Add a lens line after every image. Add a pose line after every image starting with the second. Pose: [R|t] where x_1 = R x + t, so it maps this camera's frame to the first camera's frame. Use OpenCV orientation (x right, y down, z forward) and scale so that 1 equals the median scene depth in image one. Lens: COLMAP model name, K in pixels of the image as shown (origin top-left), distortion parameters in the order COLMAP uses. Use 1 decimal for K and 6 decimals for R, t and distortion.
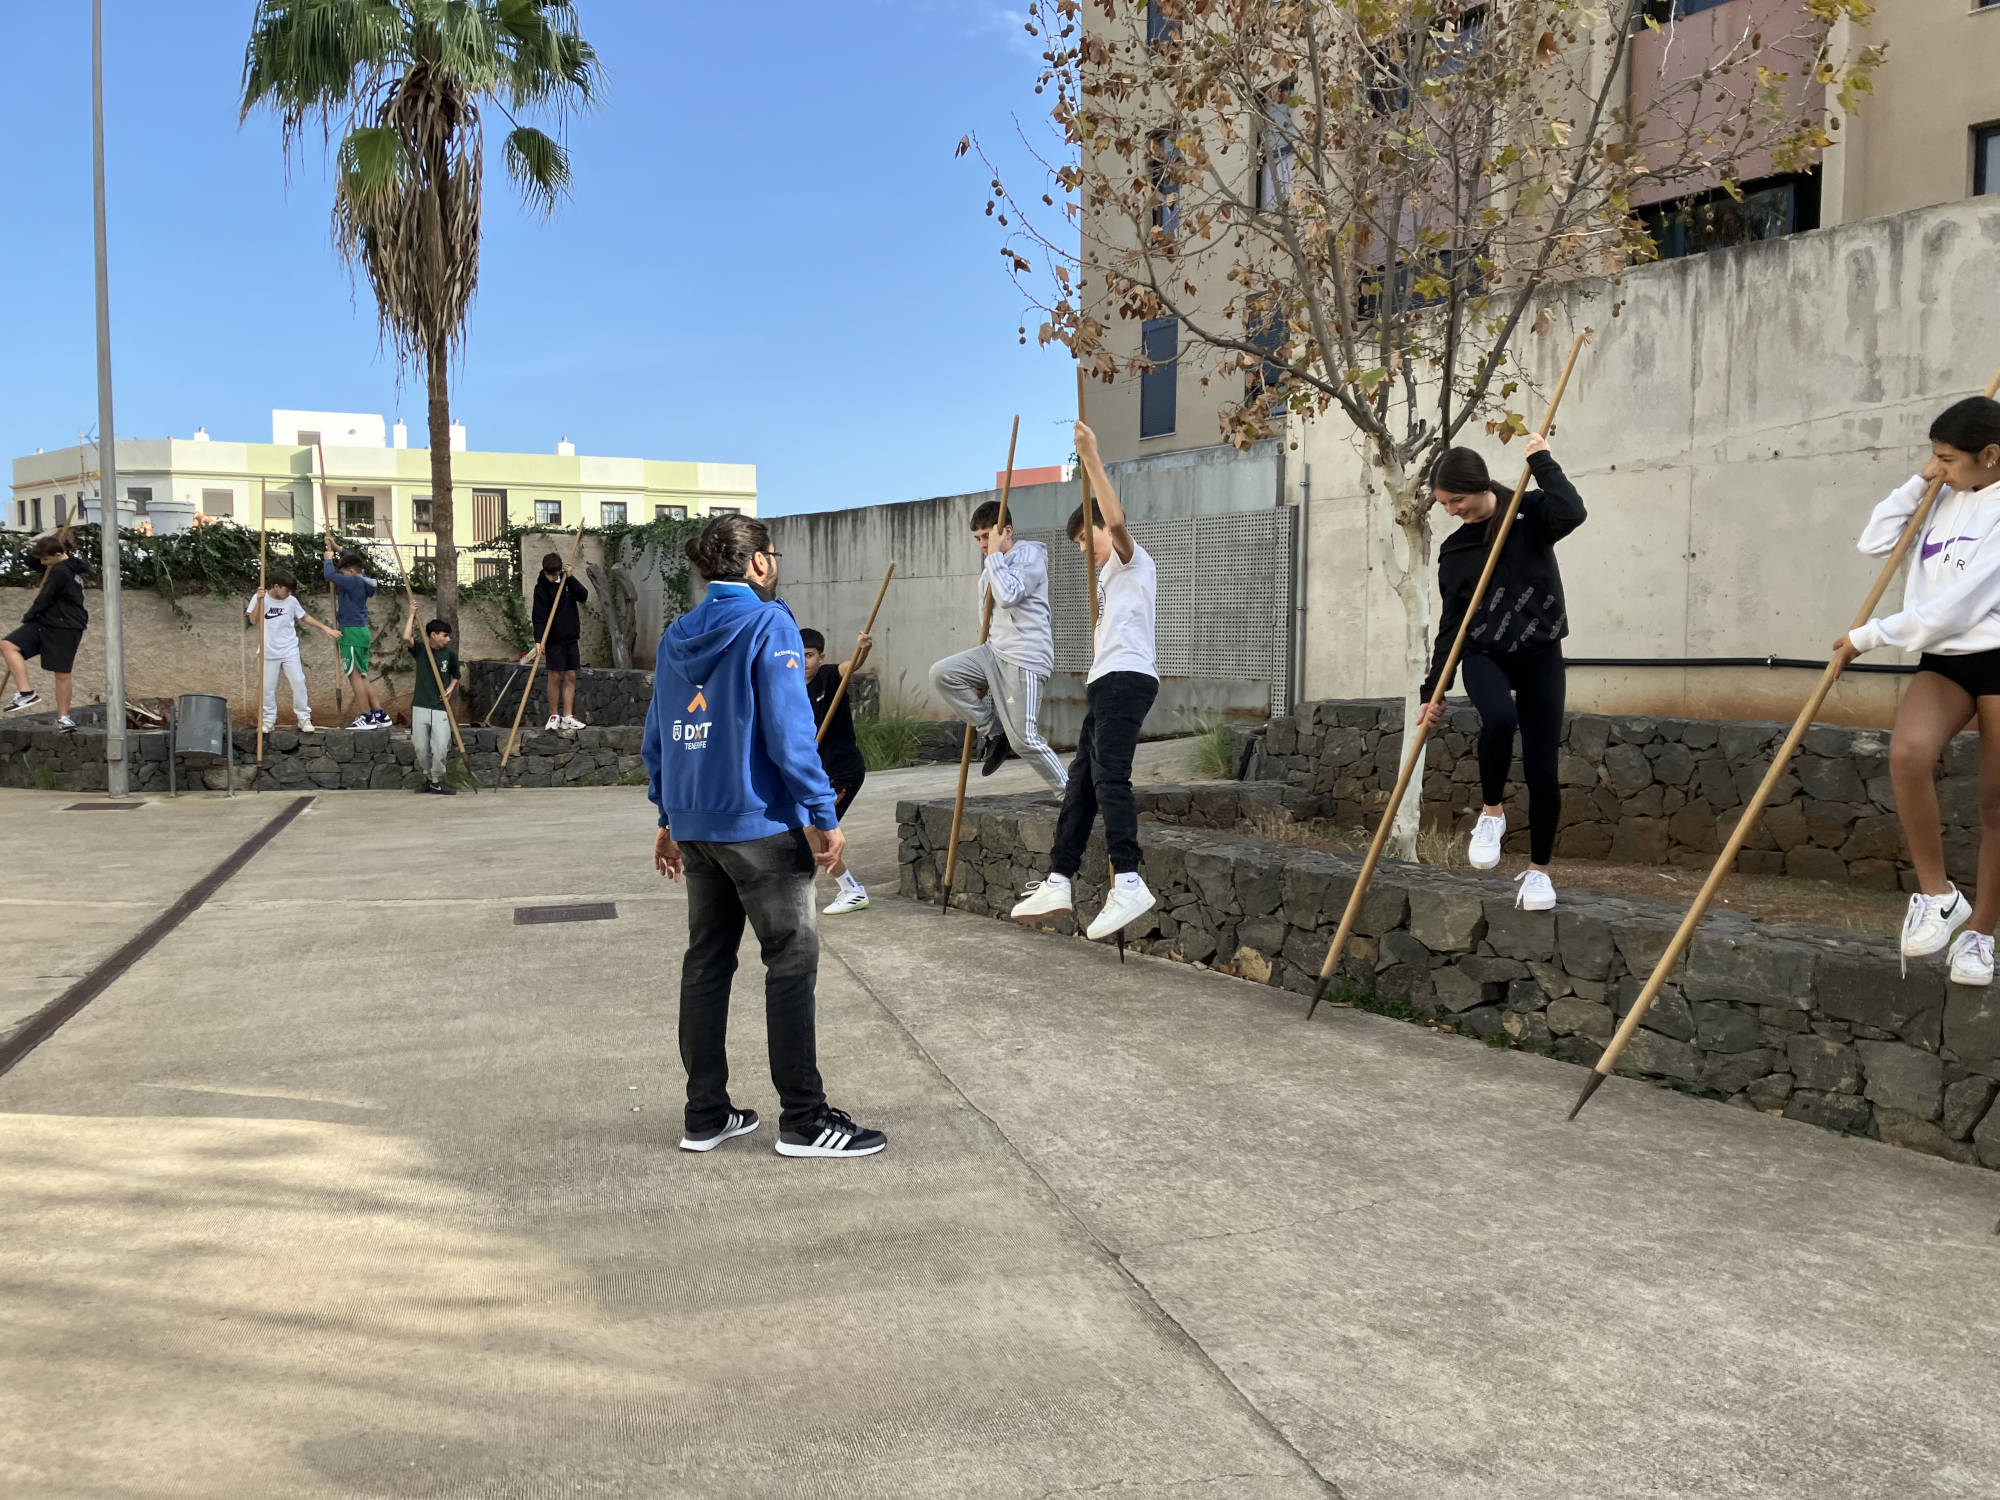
lens RADIAL K [[1613.7, 0, 990.6], [0, 1613.7, 732.7], [0, 0, 1]] dist [0.024204, -0.004508]
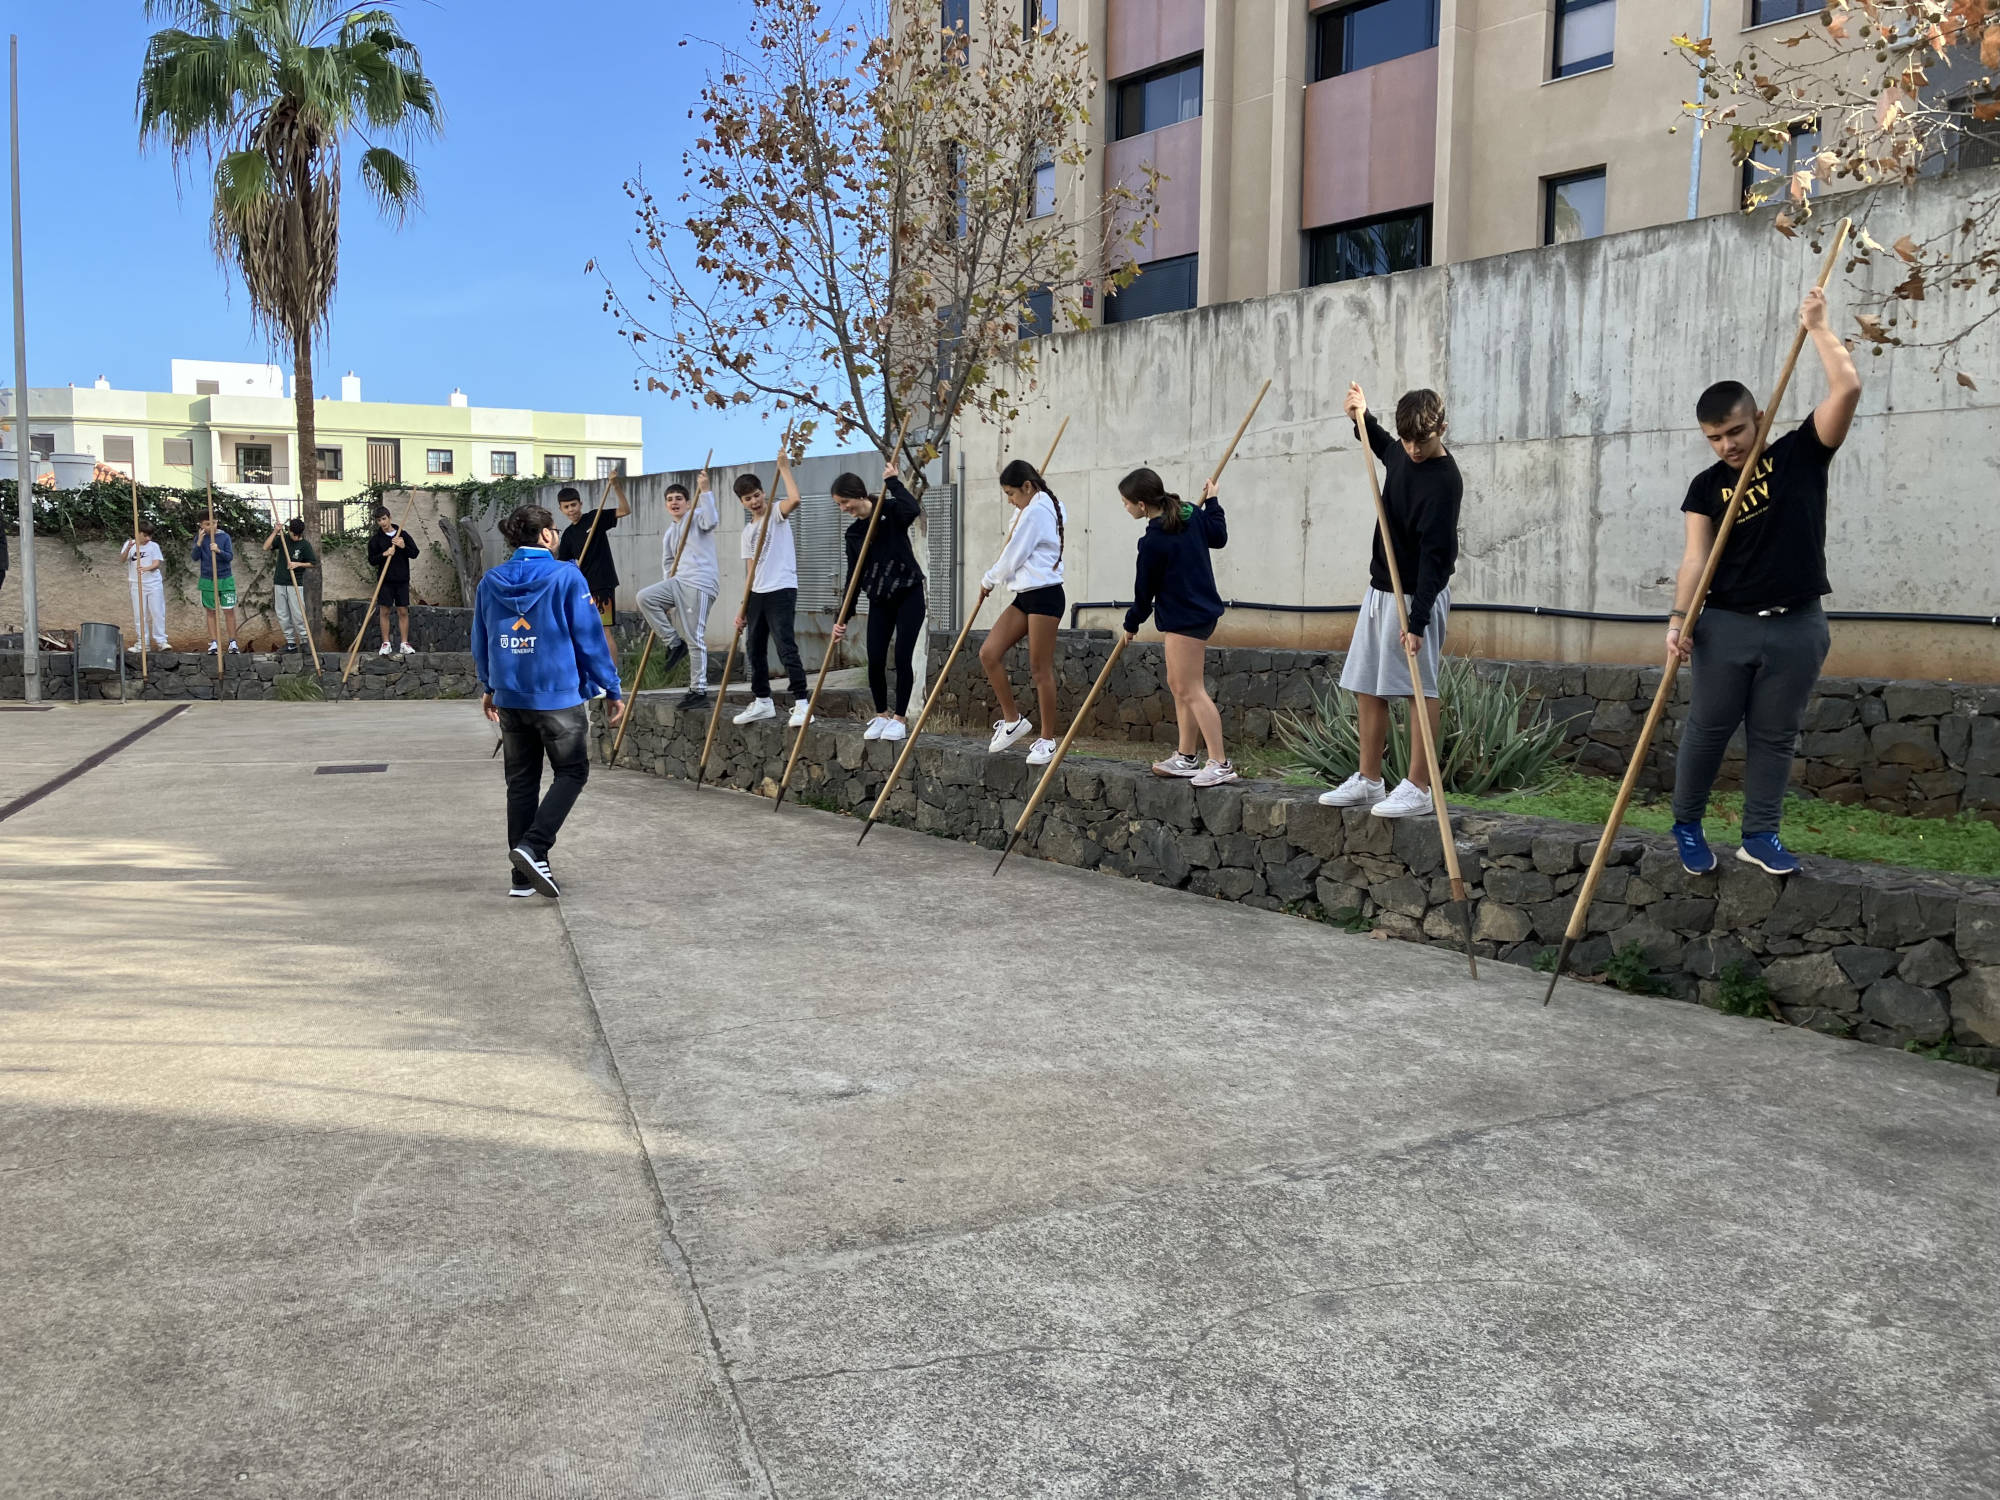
lens RADIAL K [[1613.7, 0, 942.9], [0, 1613.7, 703.1], [0, 0, 1]] dist [0.024204, -0.004508]
pose [[0.999701, 0.005499, 0.023806, 0.193645], [-0.005834, 0.999885, 0.014033, 0.024220], [-0.023726, -0.014168, 0.999618, -0.386610]]
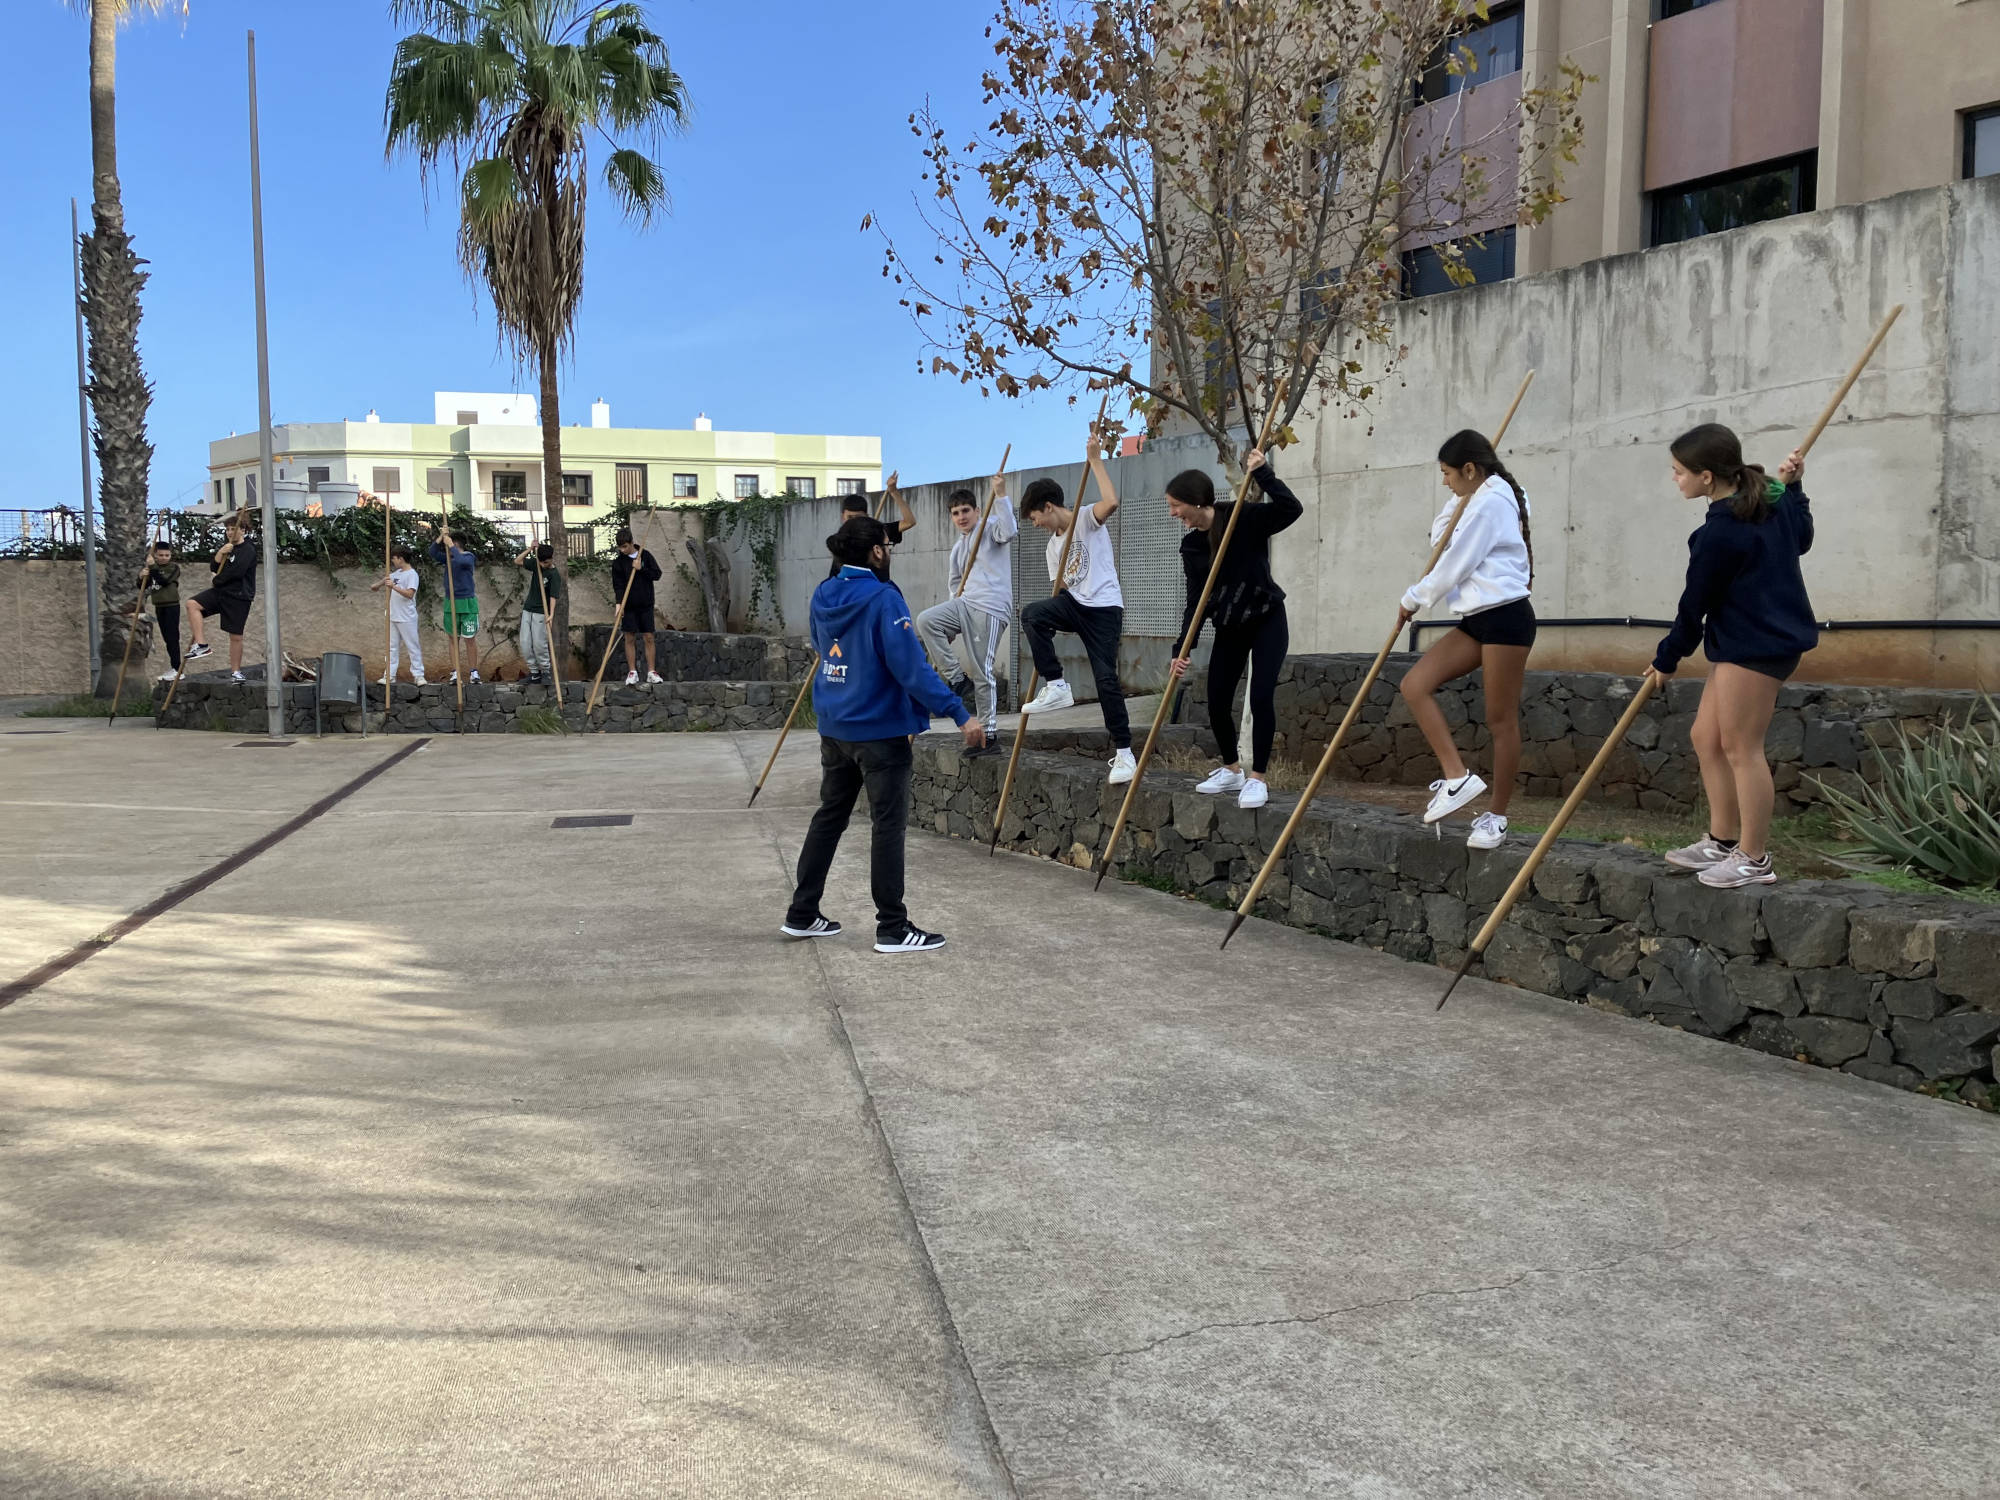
lens RADIAL K [[1613.7, 0, 952.4], [0, 1613.7, 718.1], [0, 0, 1]] dist [0.024204, -0.004508]
pose [[0.993599, 0.005057, -0.112853, 0.133146], [-0.003665, 0.999915, 0.012533, 0.011211], [0.112907, -0.012040, 0.993533, -0.187579]]
